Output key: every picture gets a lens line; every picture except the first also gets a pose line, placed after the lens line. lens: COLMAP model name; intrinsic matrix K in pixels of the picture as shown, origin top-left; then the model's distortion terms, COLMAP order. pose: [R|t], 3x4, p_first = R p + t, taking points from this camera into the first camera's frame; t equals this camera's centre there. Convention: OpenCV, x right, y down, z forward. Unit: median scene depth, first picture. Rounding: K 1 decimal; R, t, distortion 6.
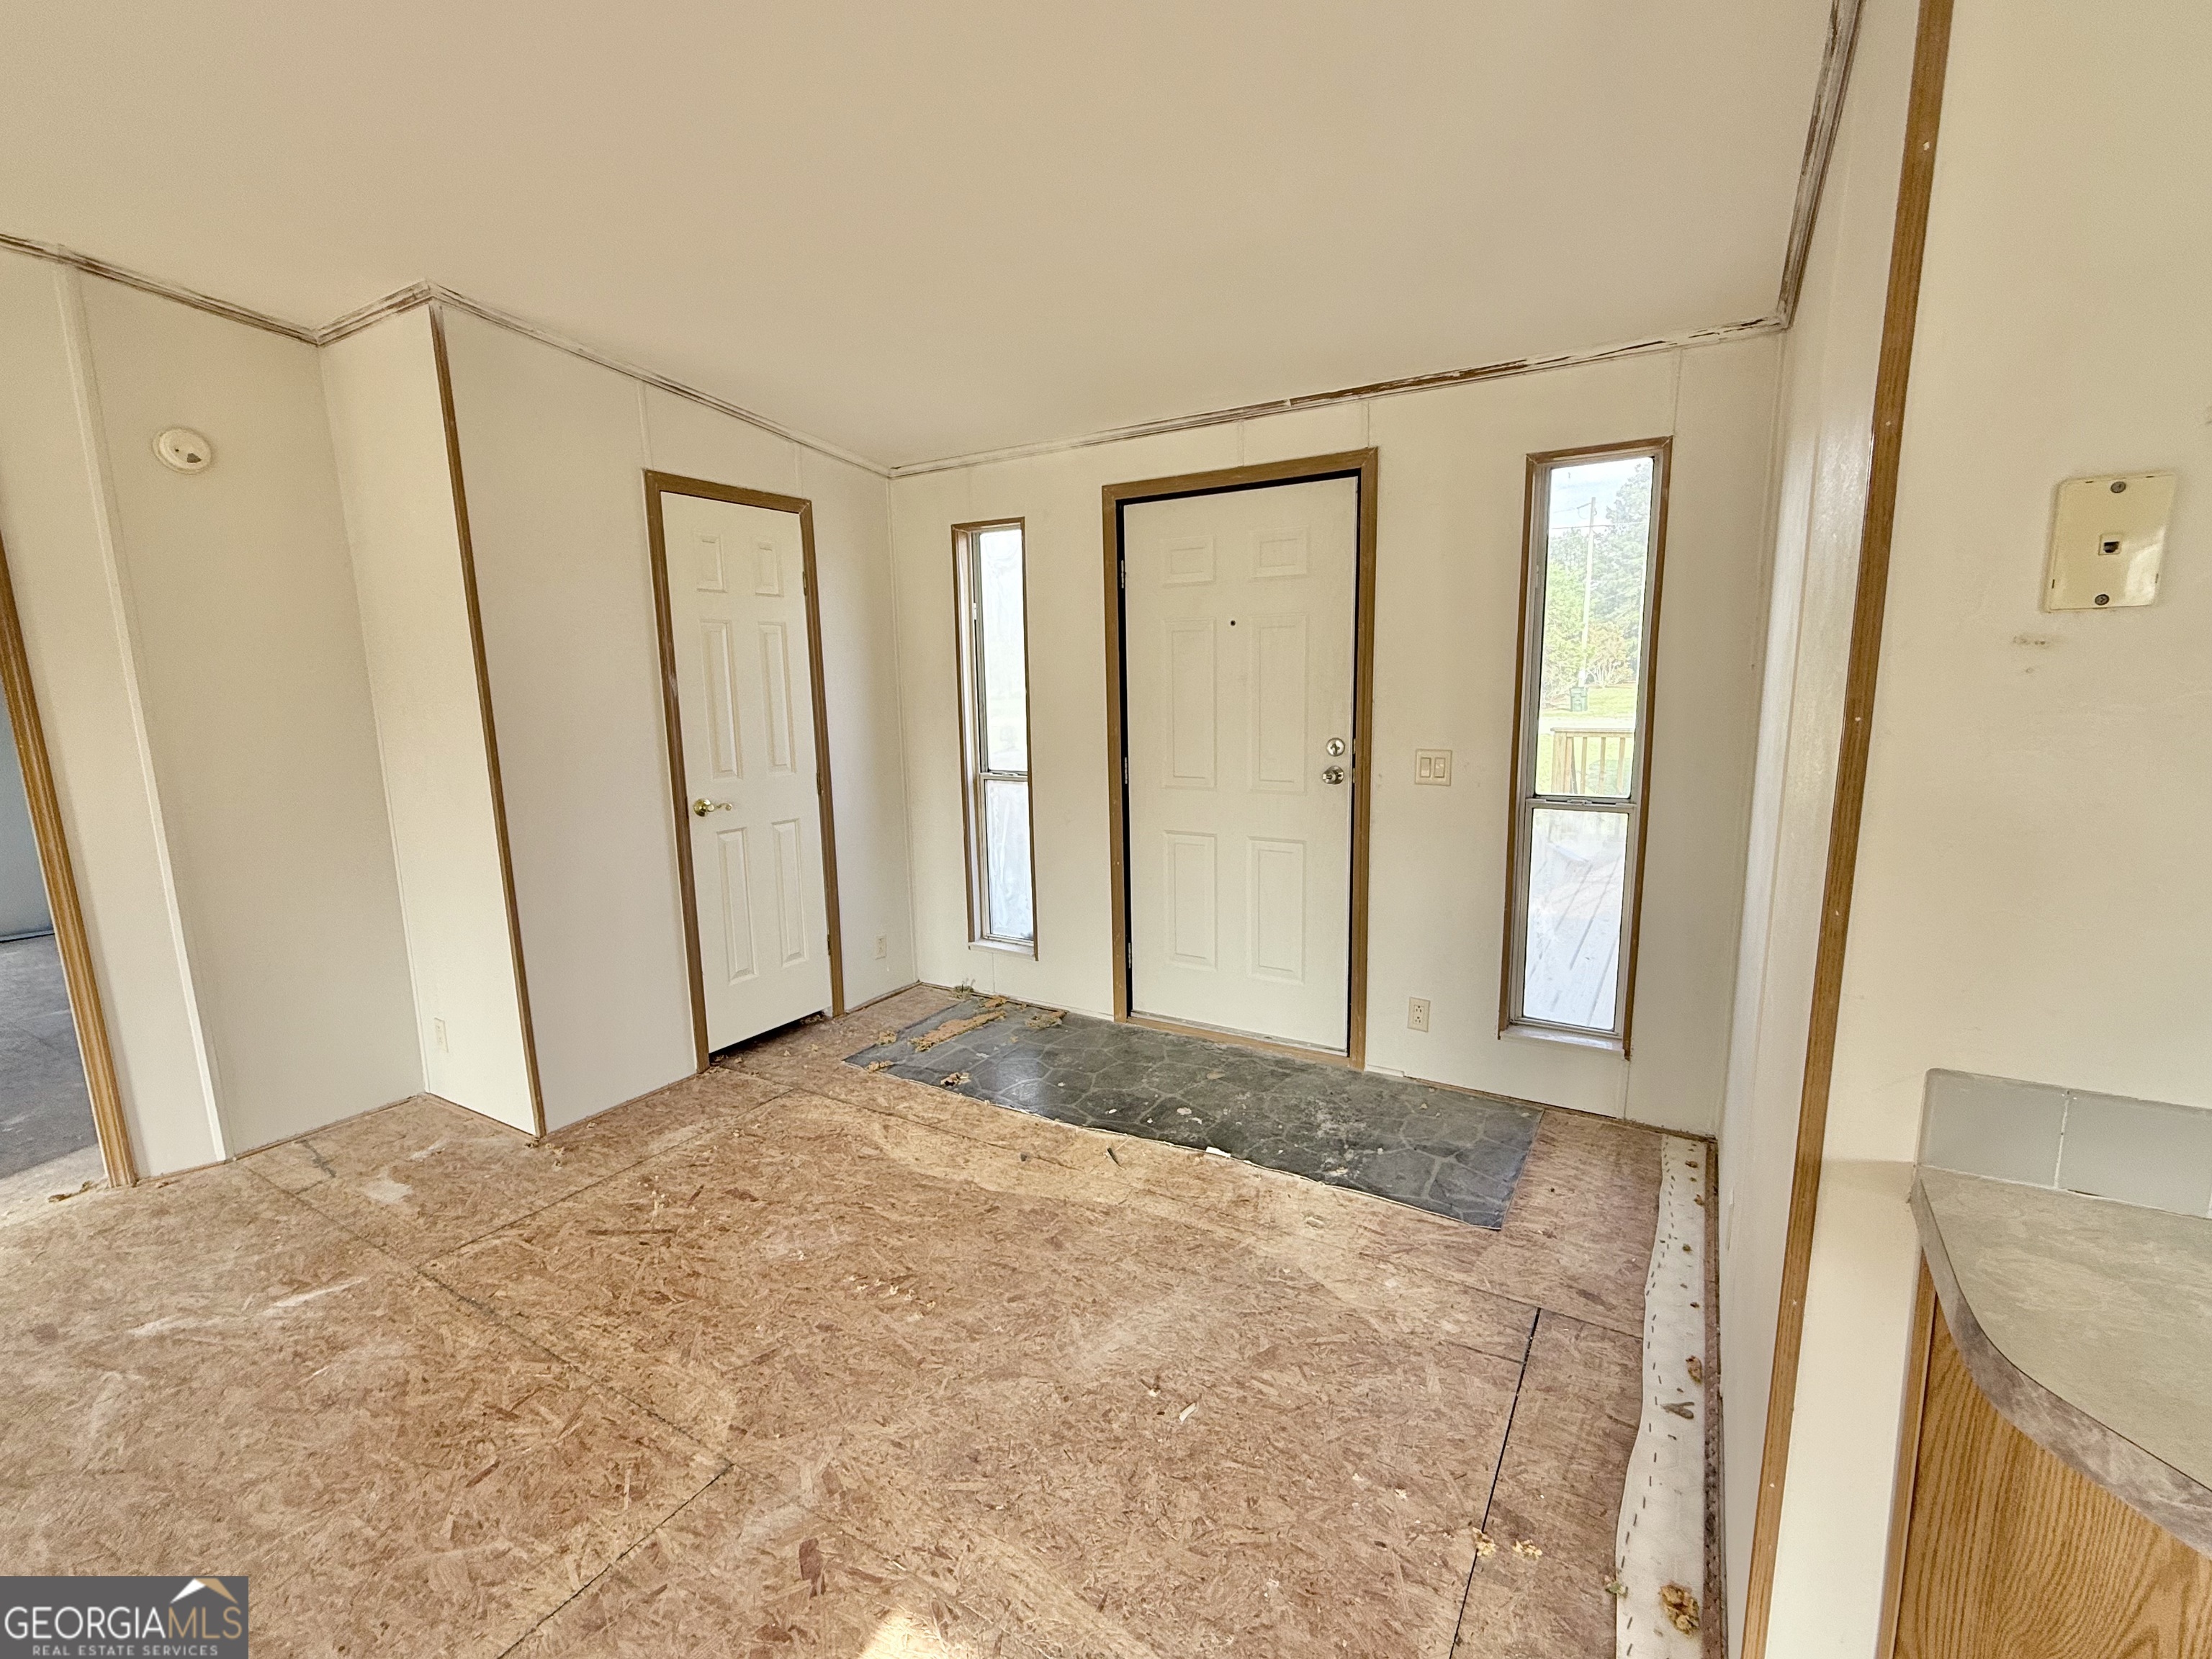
lens RADIAL K [[961.9, 0, 1106.0], [0, 961.9, 829.5], [0, 0, 1]] dist [-0.001649, -0.000356]
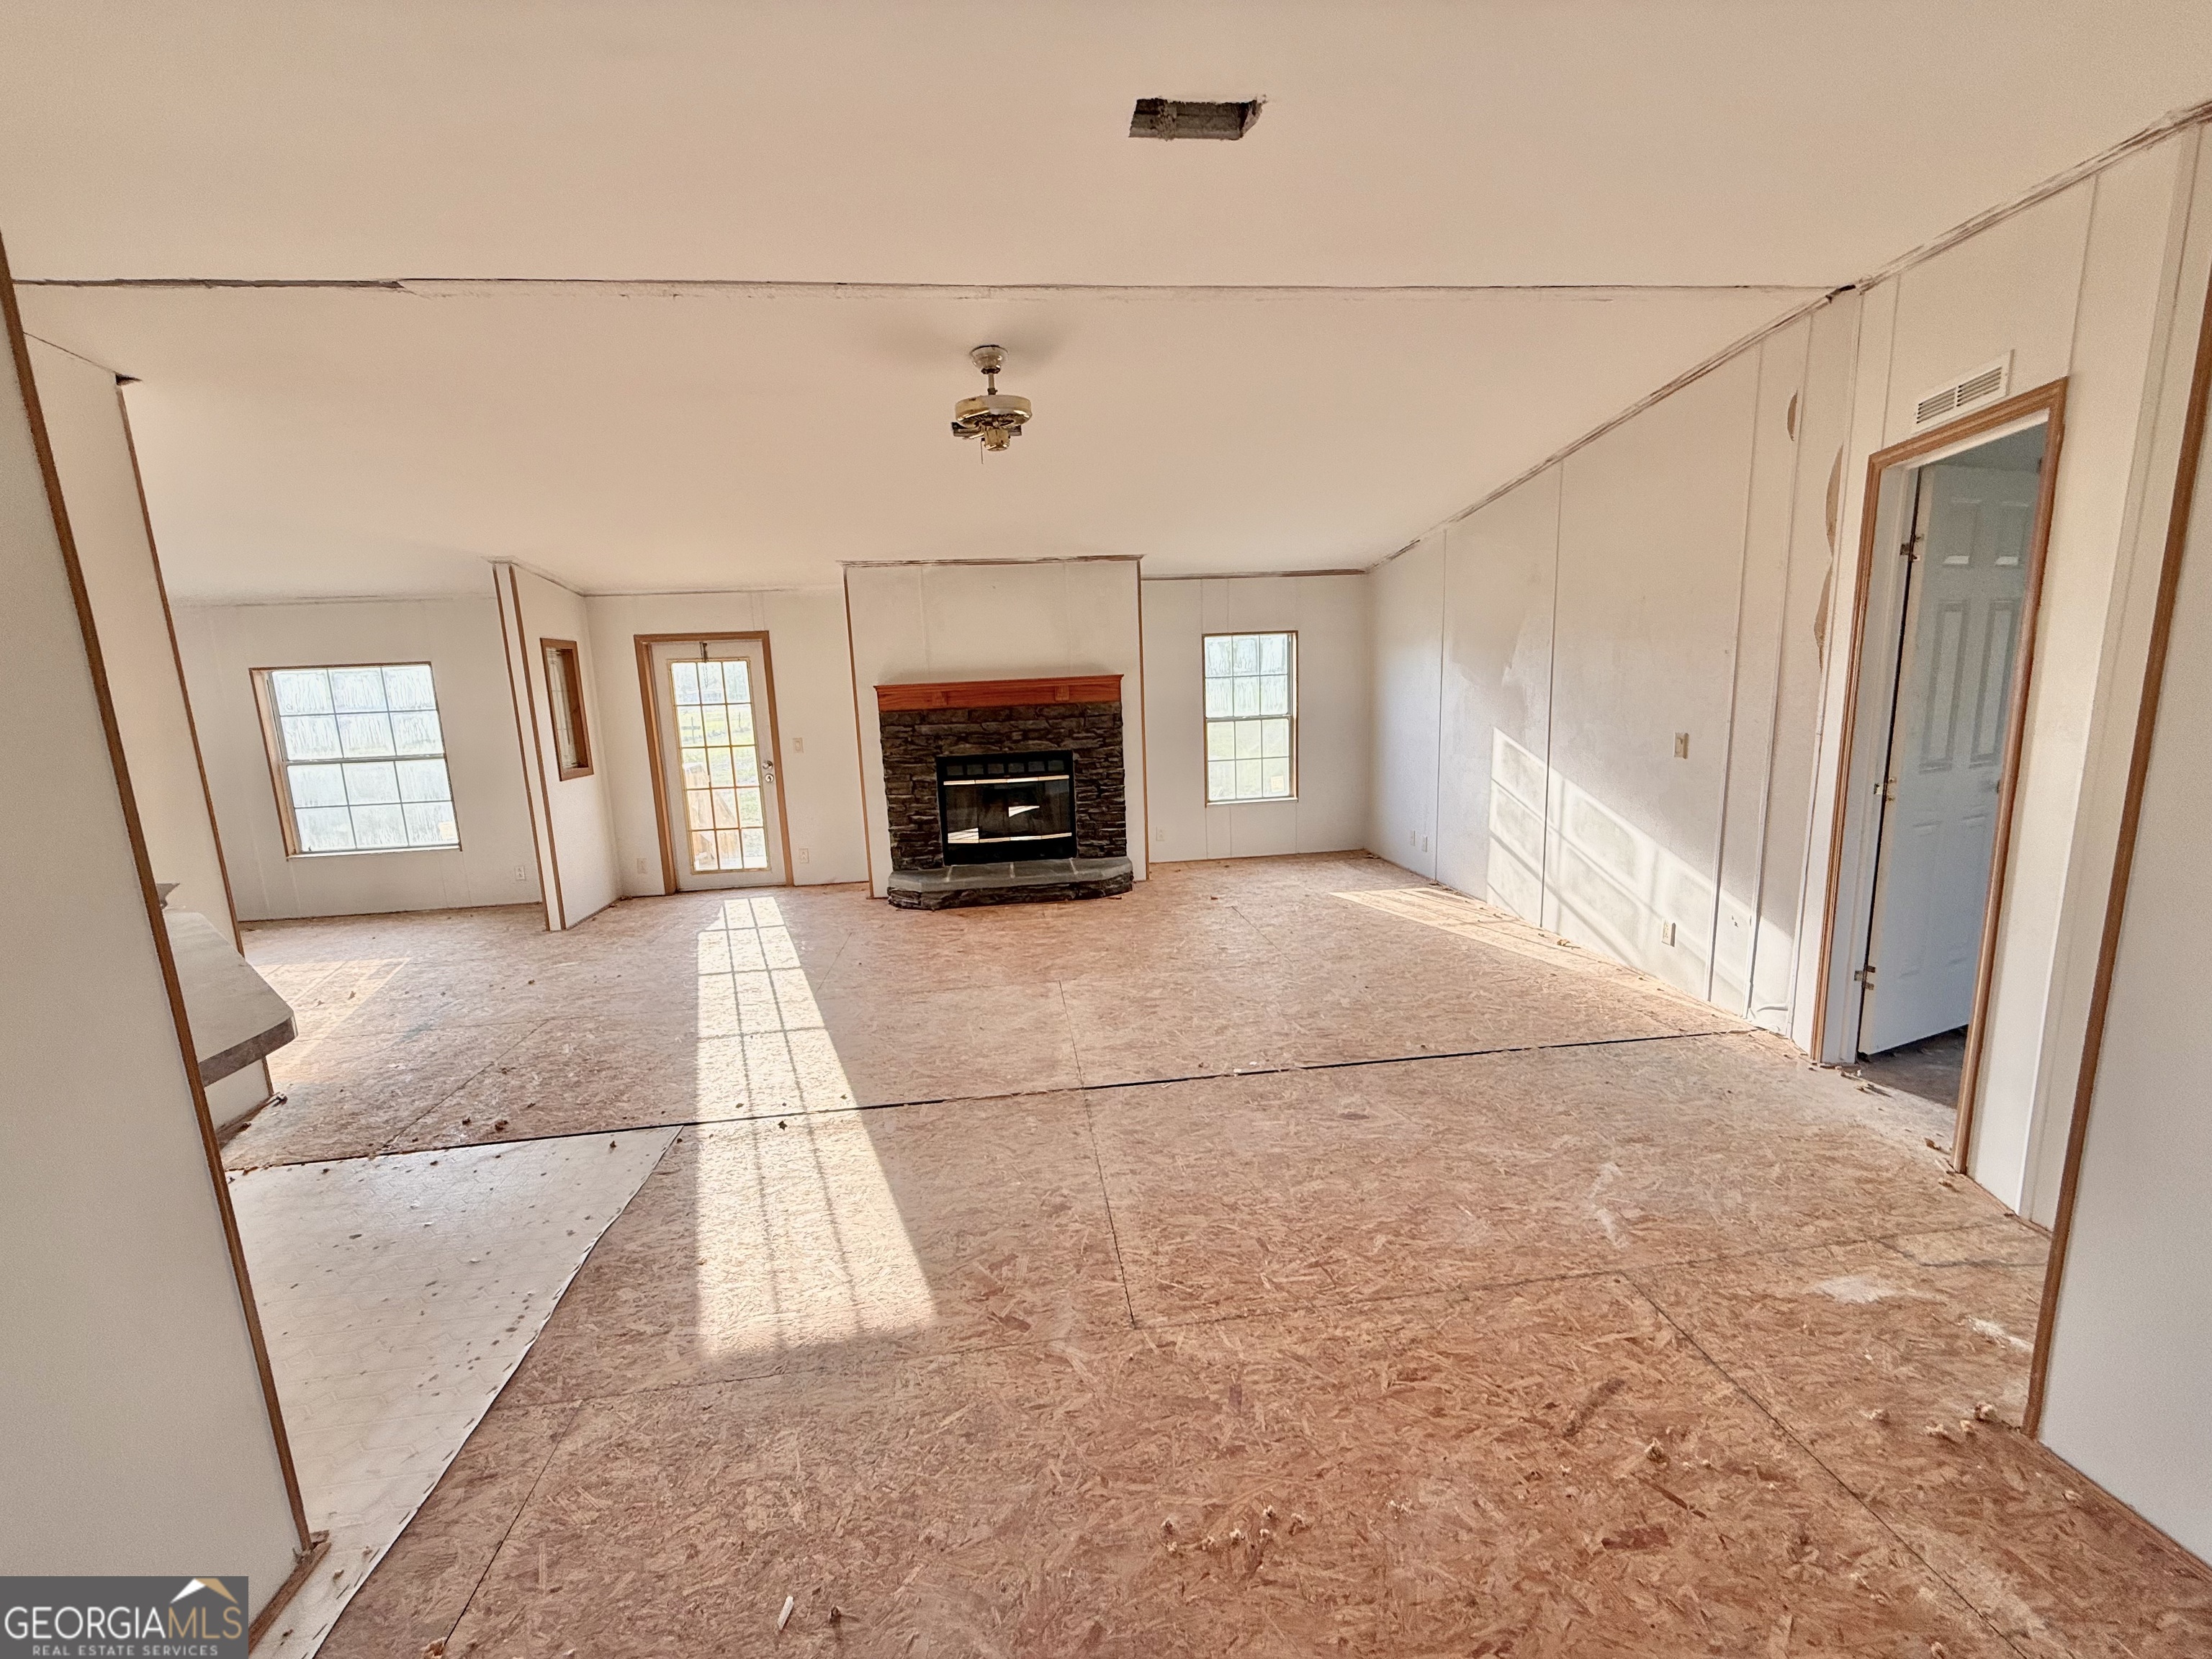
lens RADIAL K [[883.1, 0, 1101.7], [0, 883.1, 833.2], [0, 0, 1]] dist [-0.001038, 0.000299]
pose [[-0.786475, 0.157655, -0.597162, 0.200417], [-0.044557, 0.949870, 0.309454, -0.266873], [0.616013, 0.269985, -0.740024, 1.412466]]
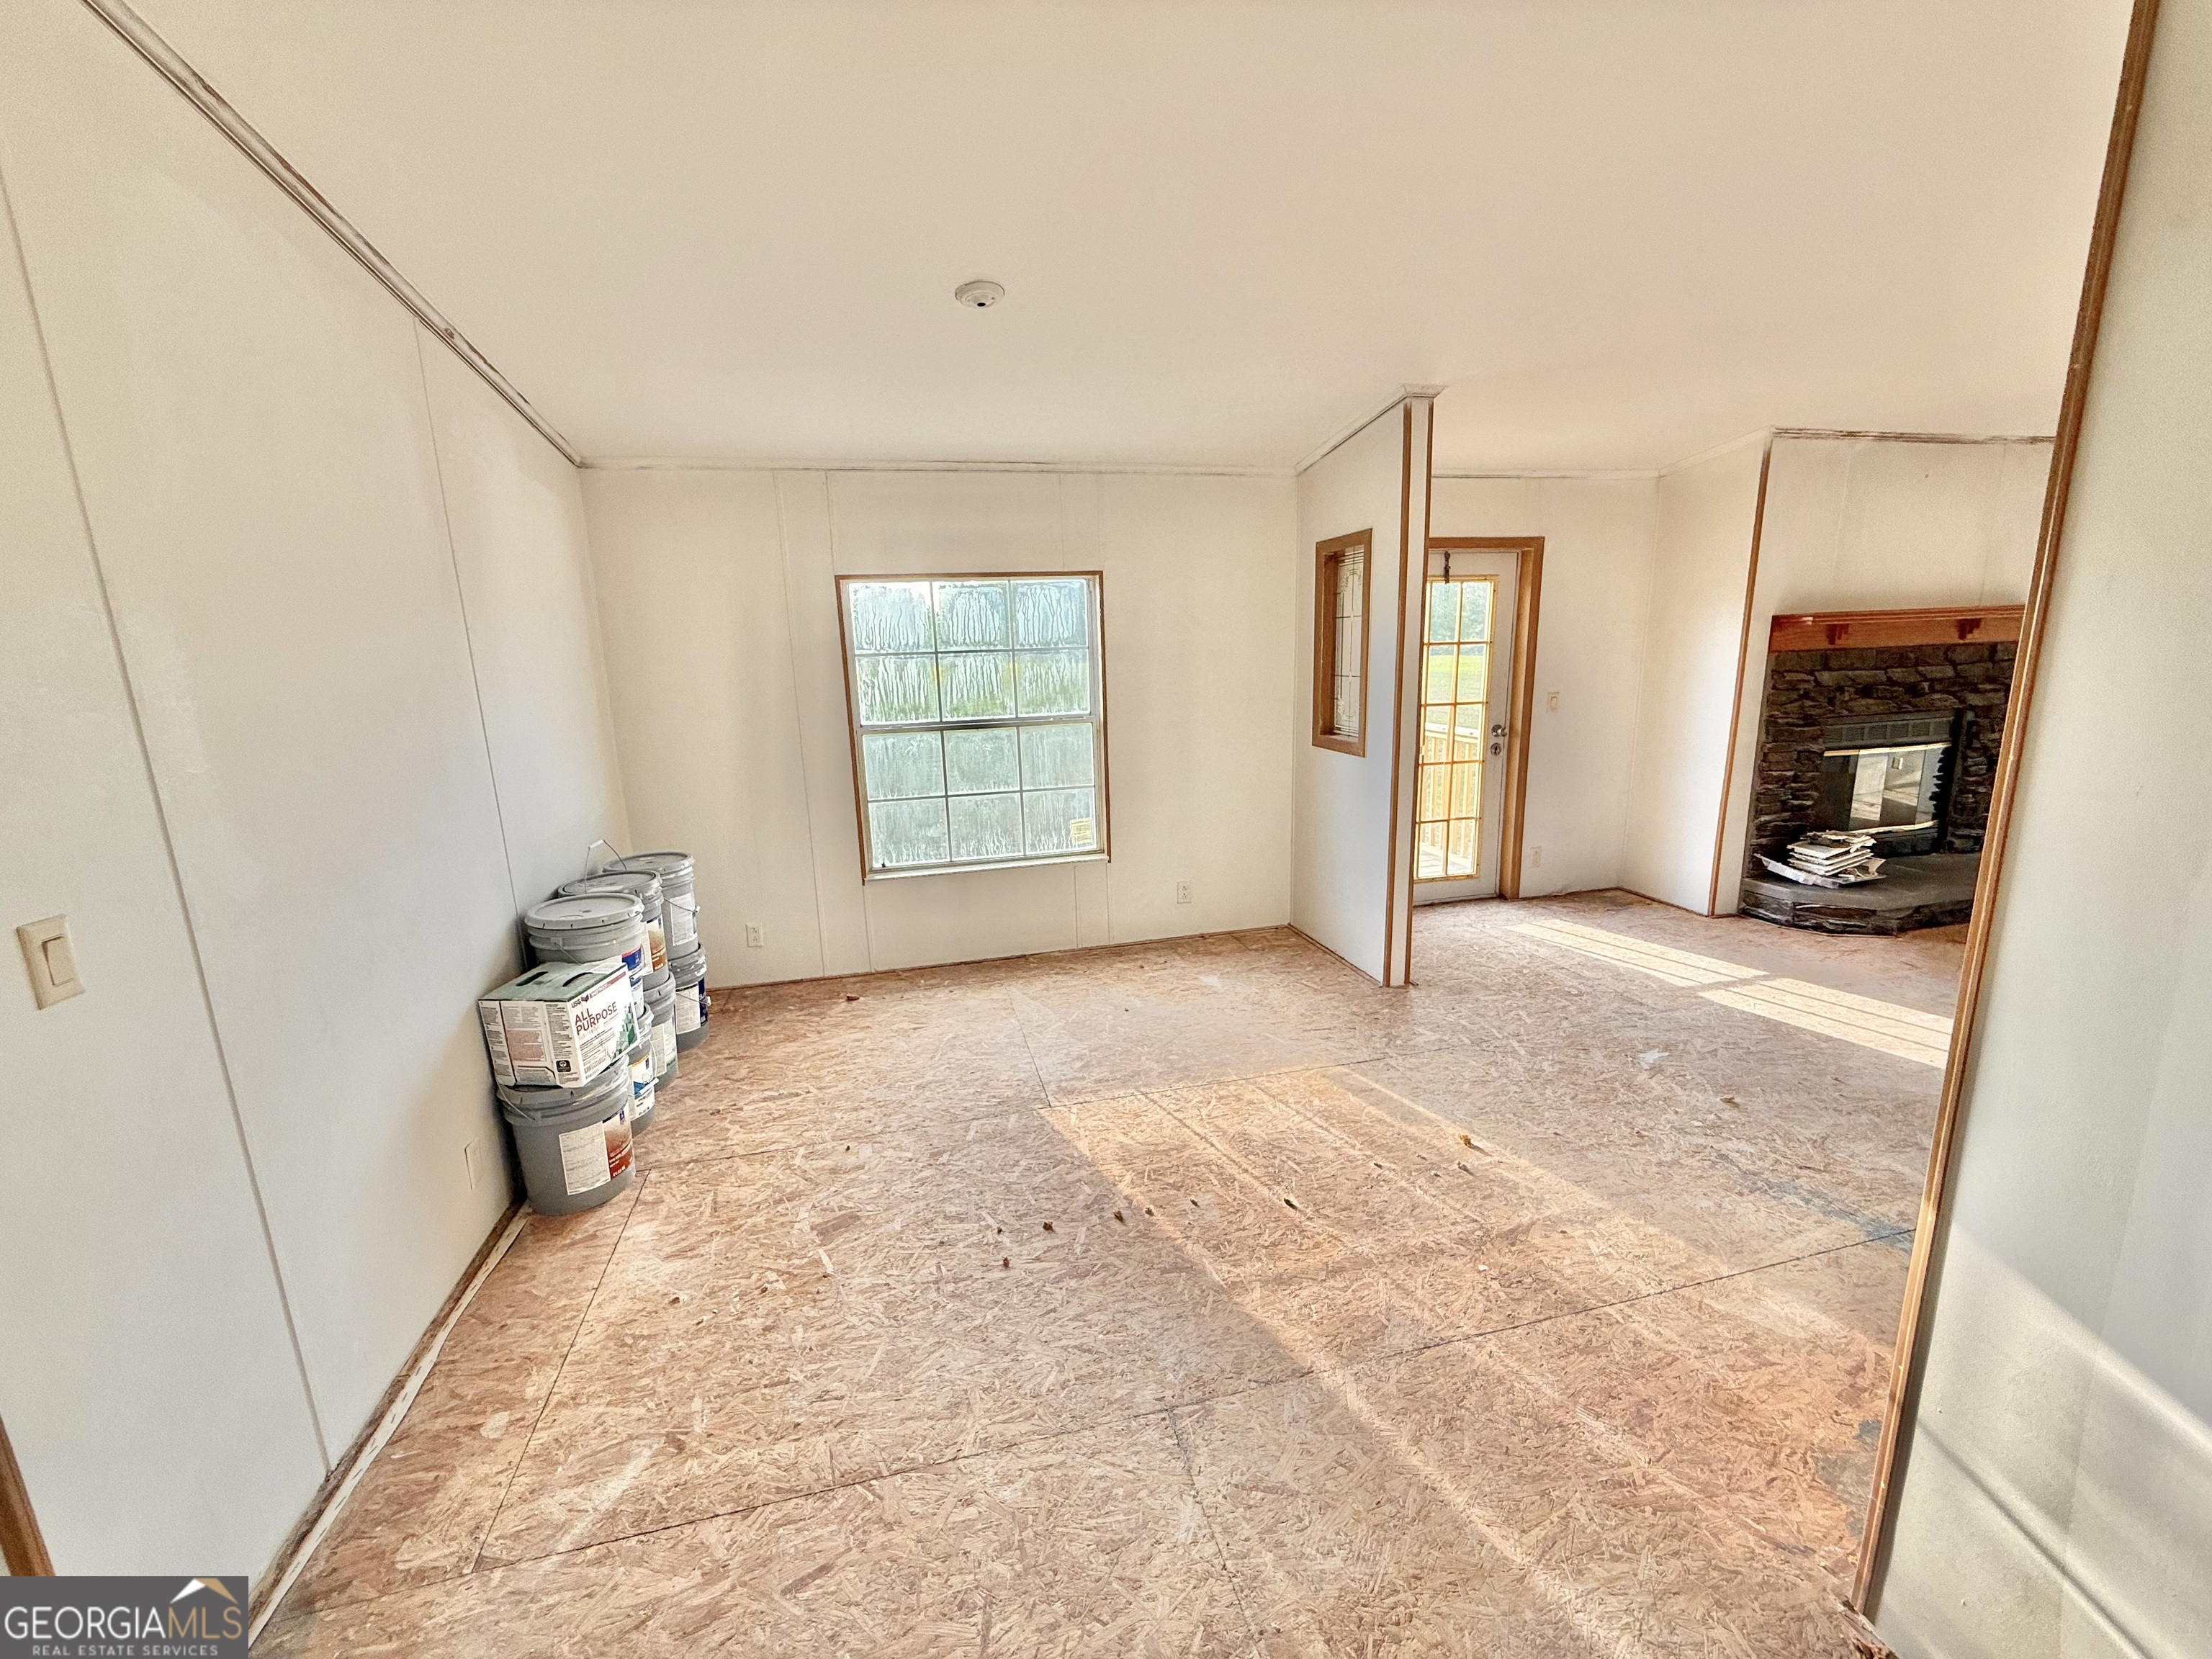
lens RADIAL K [[883.1, 0, 1101.7], [0, 883.1, 833.2], [0, 0, 1]] dist [-0.001038, 0.000299]
pose [[-0.706638, 0.190234, -0.681523, 1.551396], [-0.067212, 0.940780, 0.332289, 0.111053], [0.704375, 0.280615, -0.652005, -0.978302]]
